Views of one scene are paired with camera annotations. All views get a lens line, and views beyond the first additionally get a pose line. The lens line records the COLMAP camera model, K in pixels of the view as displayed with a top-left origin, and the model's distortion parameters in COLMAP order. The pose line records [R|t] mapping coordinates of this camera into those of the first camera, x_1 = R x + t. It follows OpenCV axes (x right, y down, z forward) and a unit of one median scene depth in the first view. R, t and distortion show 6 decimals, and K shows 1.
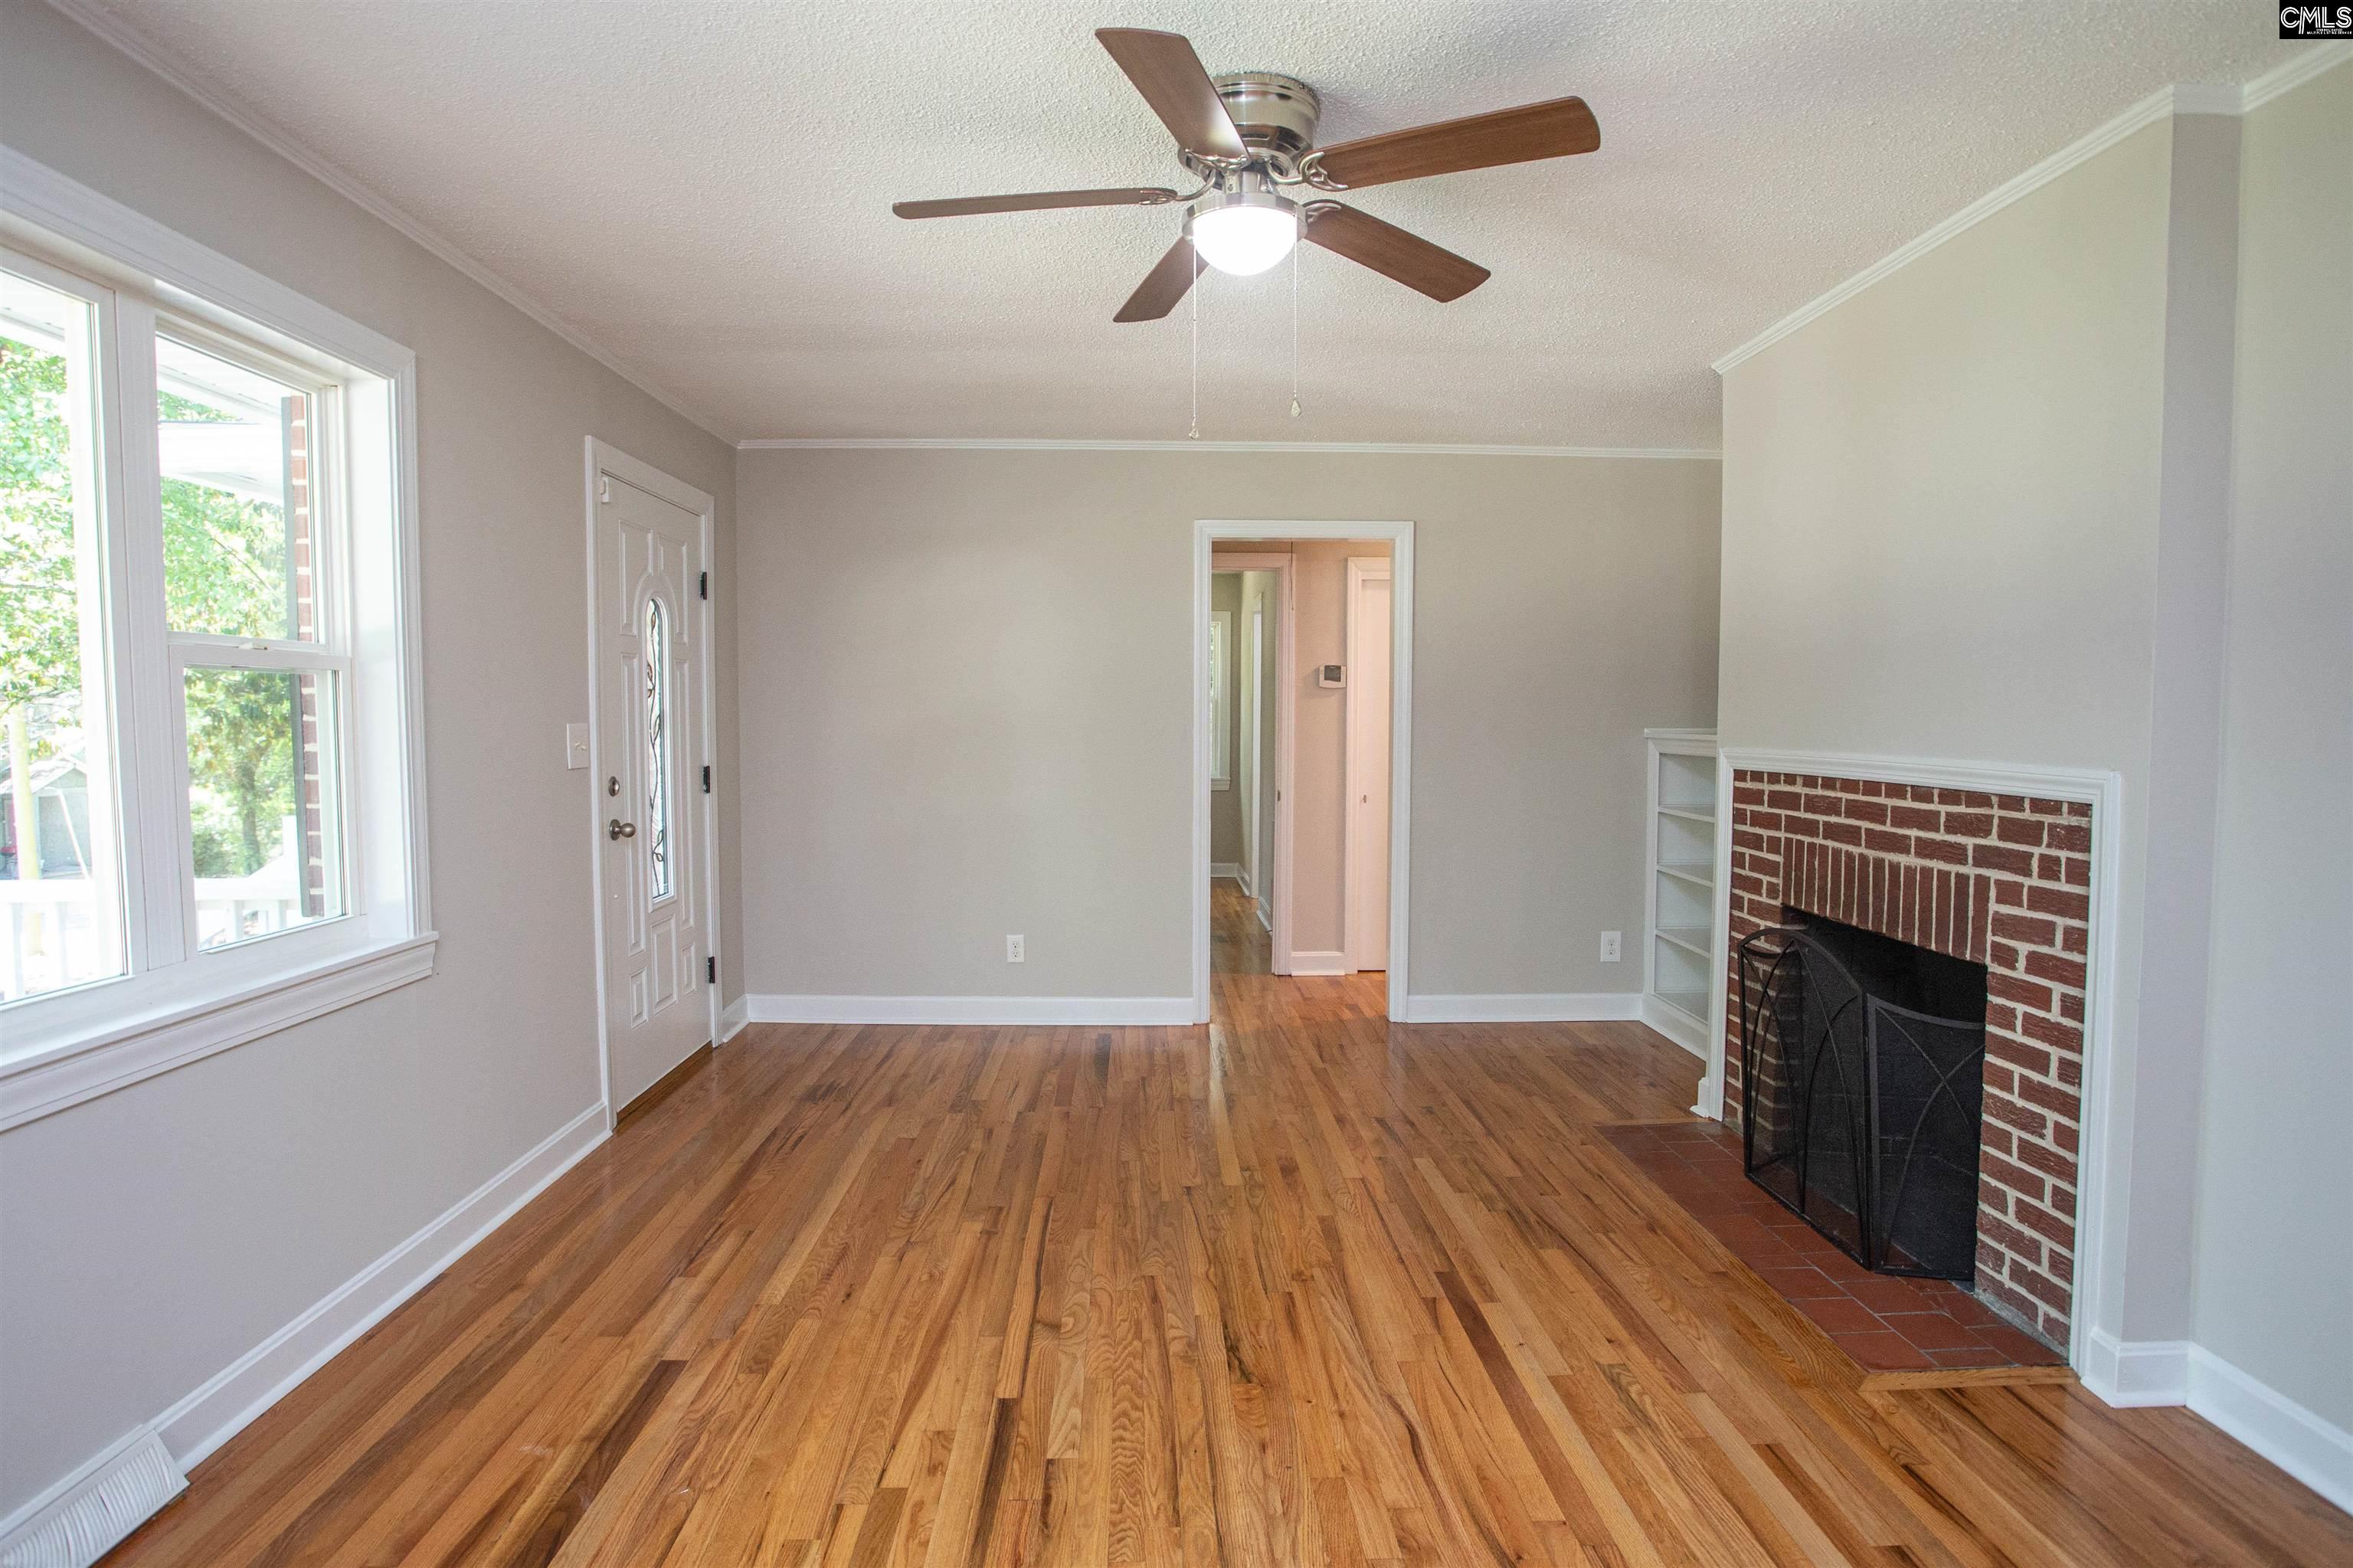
lens RADIAL K [[1222.9, 0, 1184.7], [0, 1222.9, 792.4], [0, 0, 1]] dist [-0.067304, 0.035696]
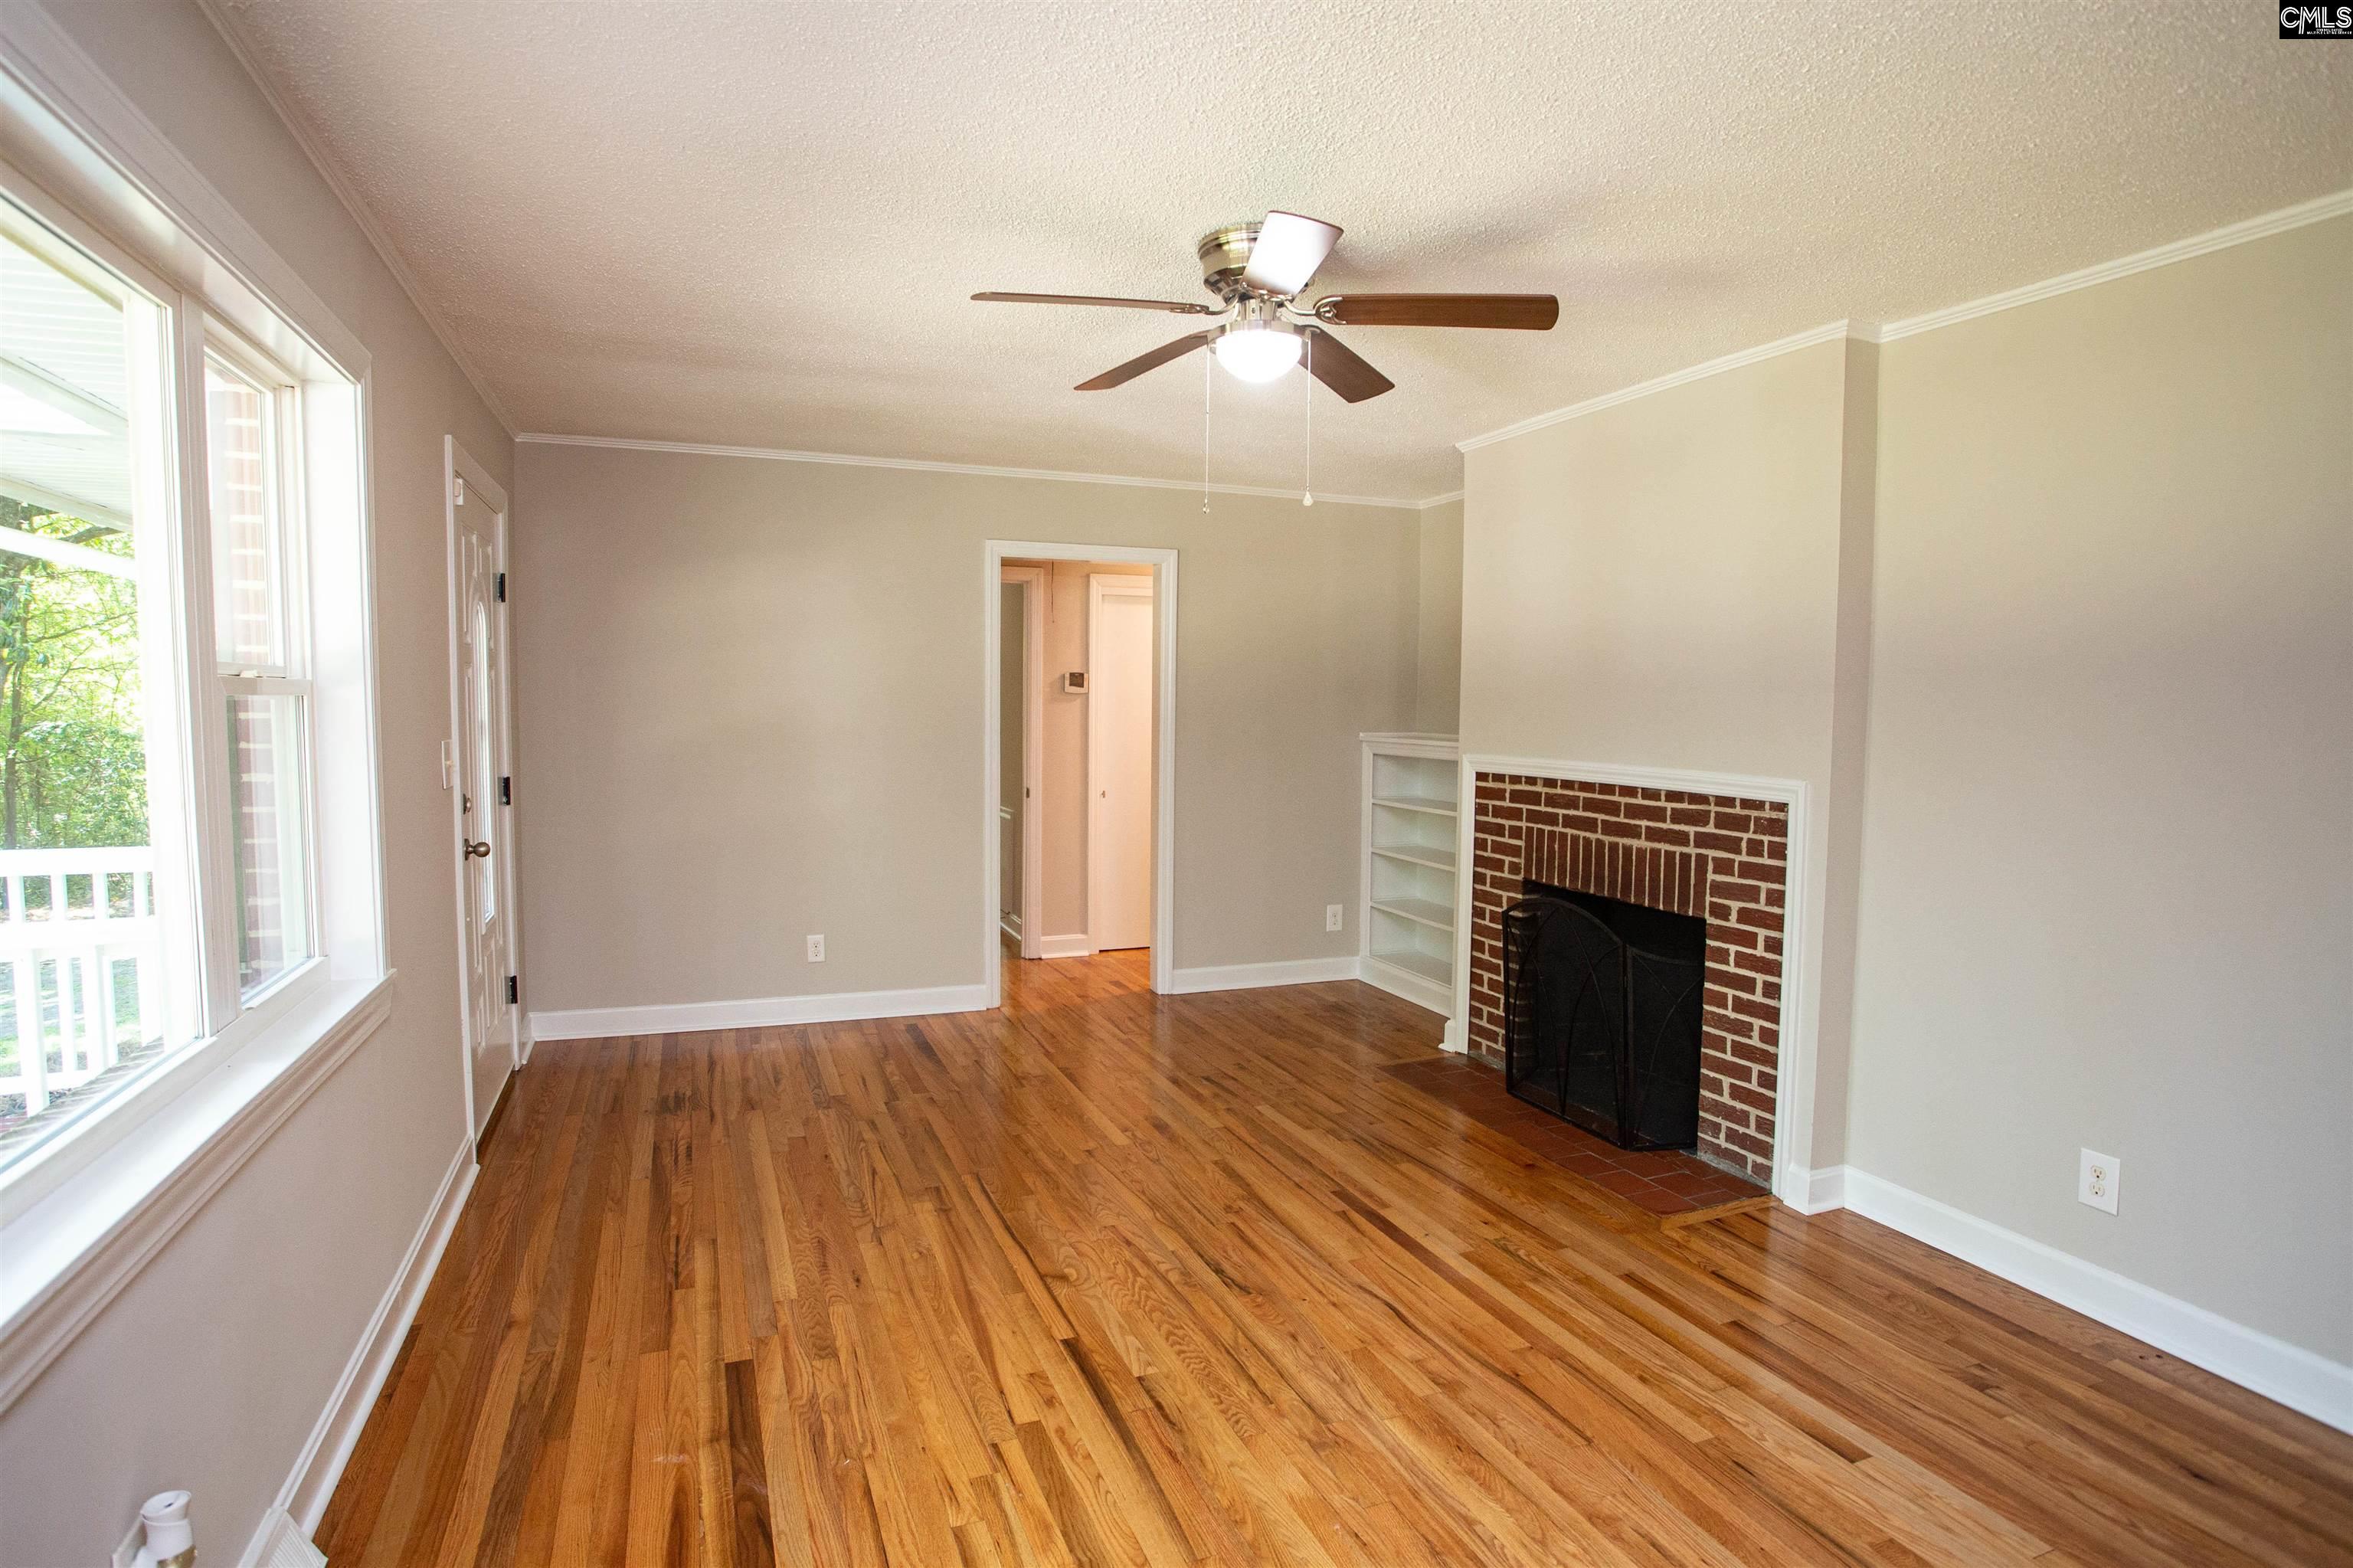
lens RADIAL K [[1197.3, 0, 1172.3], [0, 1197.3, 791.0], [0, 0, 1]] dist [-0.065309, 0.034643]
pose [[0.941287, -0.016287, 0.337214, -0.368504], [0.011684, 0.999809, 0.015676, -0.031922], [-0.337405, -0.010815, 0.941297, -0.080157]]
